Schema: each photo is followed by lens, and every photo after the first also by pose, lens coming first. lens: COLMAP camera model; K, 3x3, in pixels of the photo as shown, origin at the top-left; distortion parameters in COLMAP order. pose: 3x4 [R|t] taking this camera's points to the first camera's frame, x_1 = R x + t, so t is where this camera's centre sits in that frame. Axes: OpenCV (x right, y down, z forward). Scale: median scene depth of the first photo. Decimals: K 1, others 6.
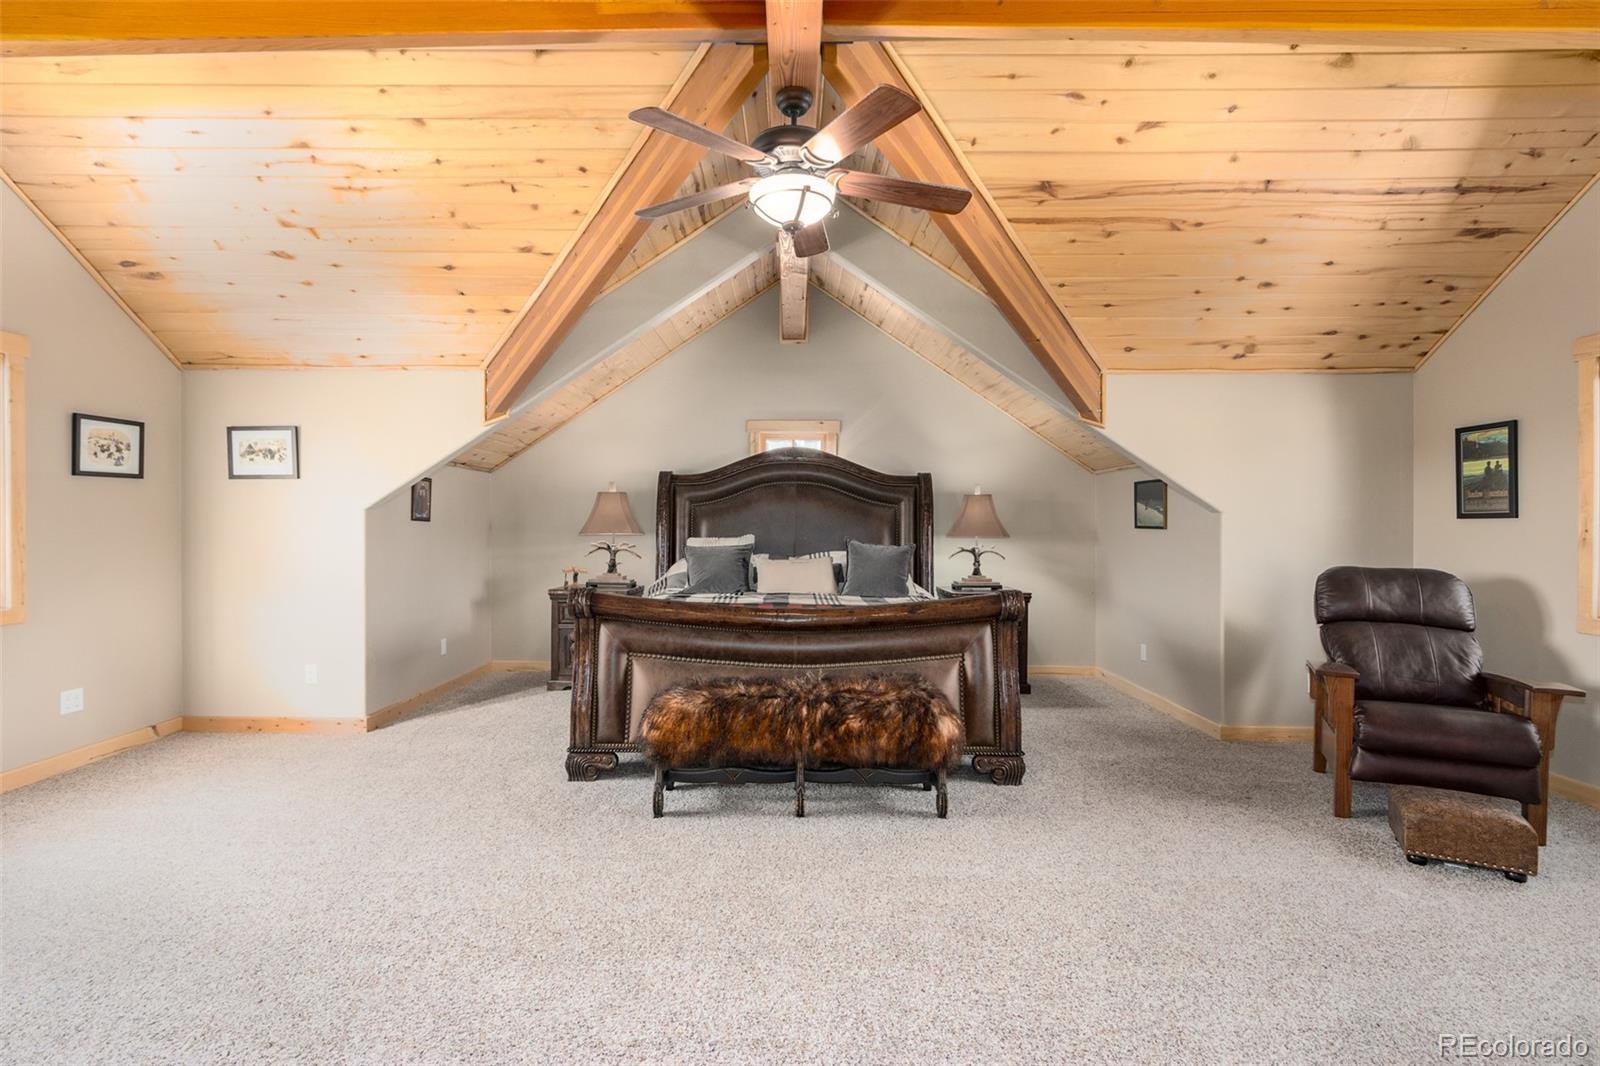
lens RADIAL K [[758.4, 0, 781.7], [0, 758.4, 531.9], [0, 0, 1]] dist [-0.002643, -0.000423]
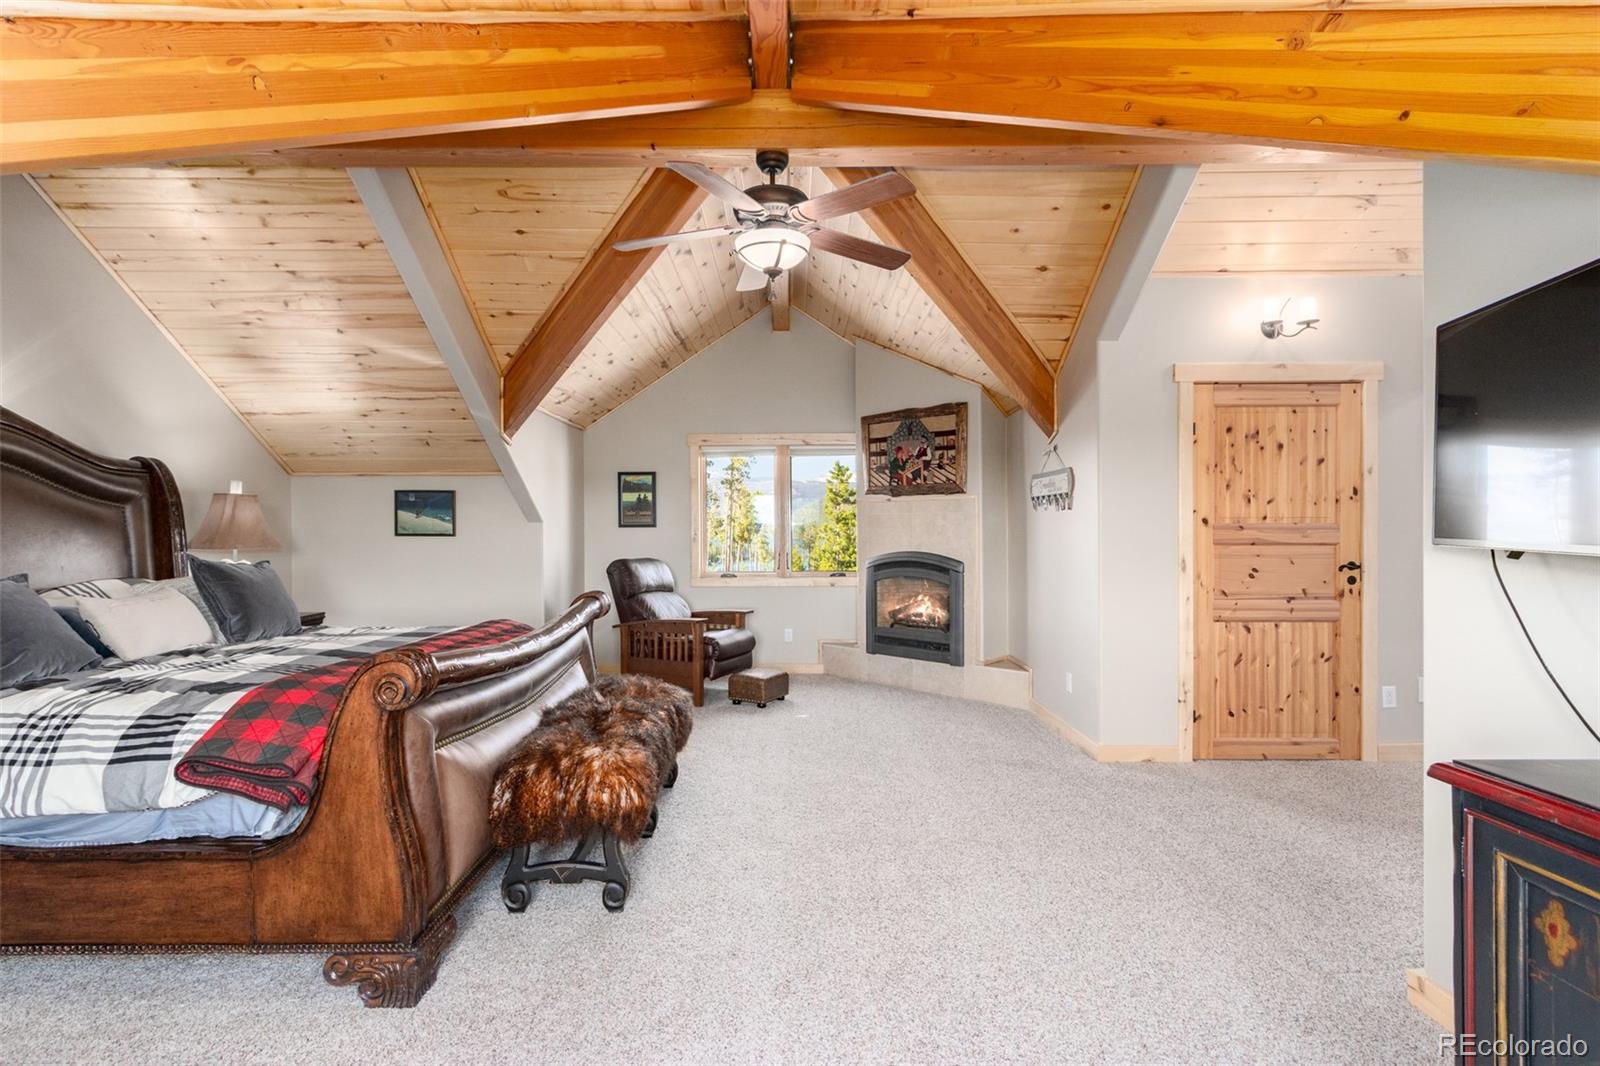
lens RADIAL K [[758.4, 0, 781.7], [0, 758.4, 531.9], [0, 0, 1]] dist [-0.002643, -0.000423]
pose [[0.003128, -0.006019, 0.999977, -0.764487], [0.012714, 0.999901, 0.005979, -0.013567], [-0.999914, 0.012695, 0.003204, 0.665744]]
